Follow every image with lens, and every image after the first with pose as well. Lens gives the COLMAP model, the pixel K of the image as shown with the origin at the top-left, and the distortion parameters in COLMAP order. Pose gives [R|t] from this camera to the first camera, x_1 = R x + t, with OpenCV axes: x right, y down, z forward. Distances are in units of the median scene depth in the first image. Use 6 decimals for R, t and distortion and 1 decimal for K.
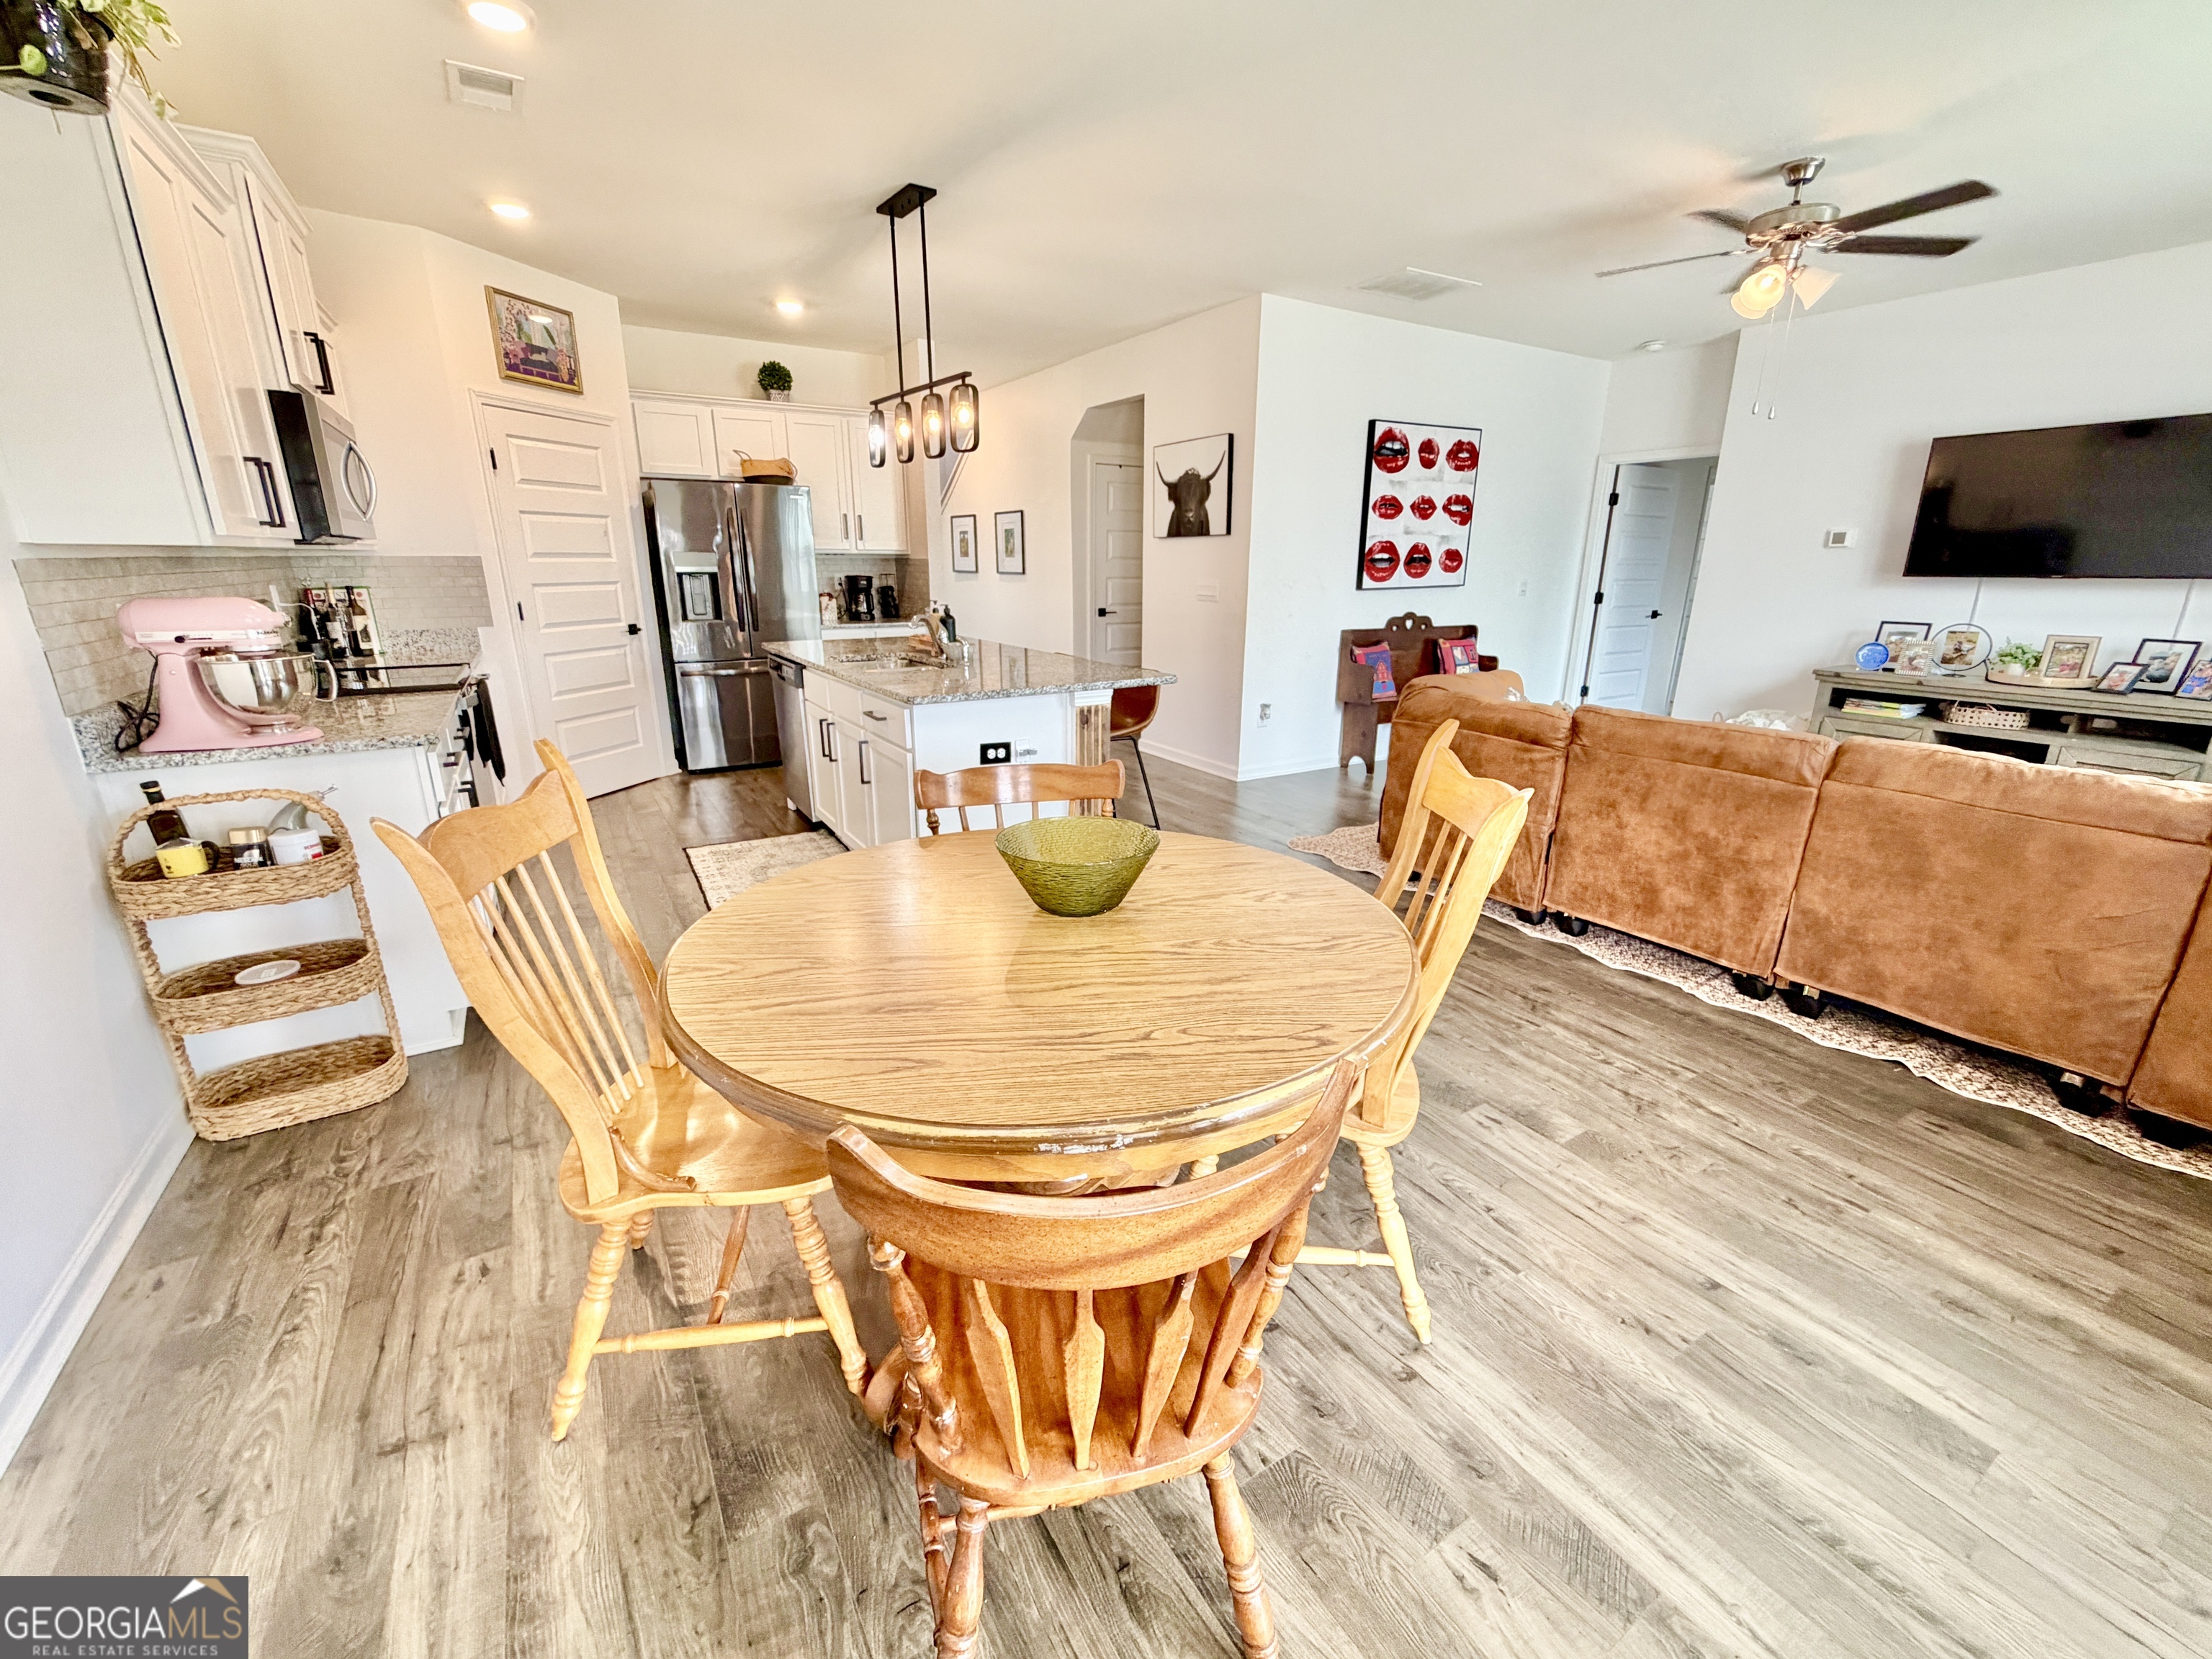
lens RADIAL K [[887.5, 0, 1107.7], [0, 887.5, 827.8], [0, 0, 1]] dist [0.002216, -0.000252]
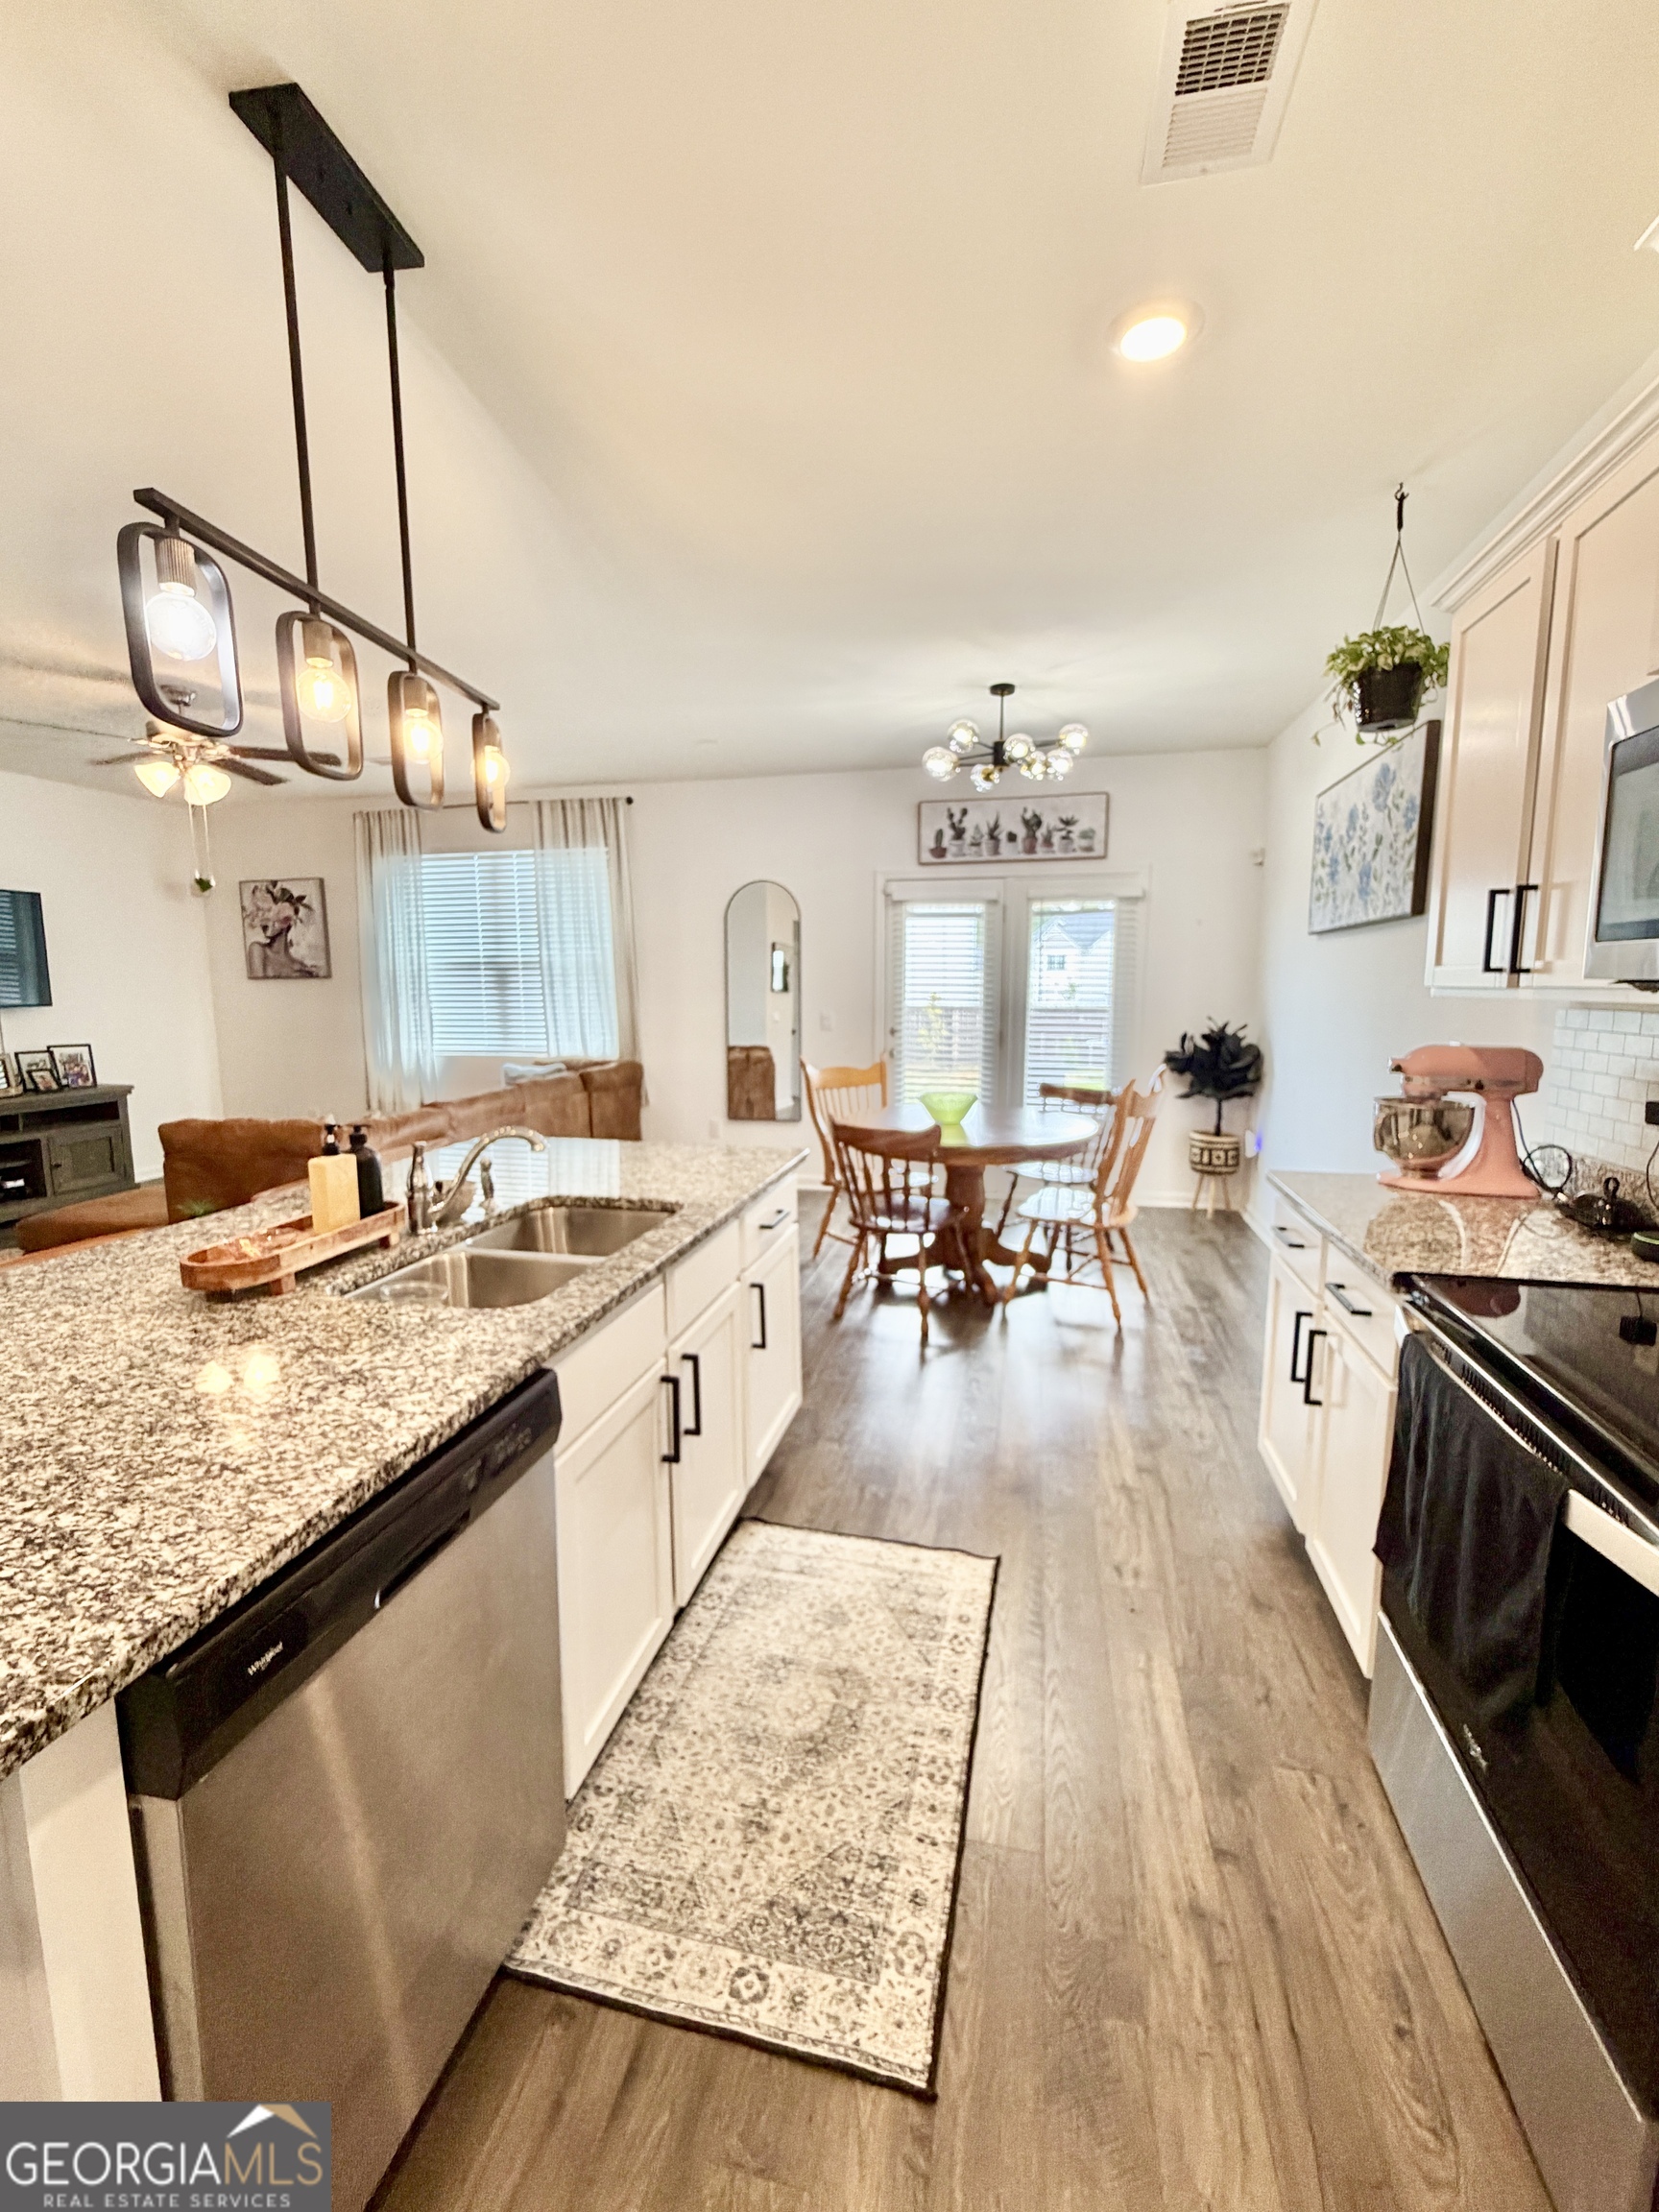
lens RADIAL K [[887.5, 0, 828.8], [0, 887.5, 1099.4], [0, 0, 1]] dist [0.002216, -0.000252]
pose [[-0.702513, -0.102339, 0.704274, -0.926855], [0.195211, 0.923939, 0.328982, -0.526300], [-0.684374, 0.368596, -0.629102, 1.630779]]
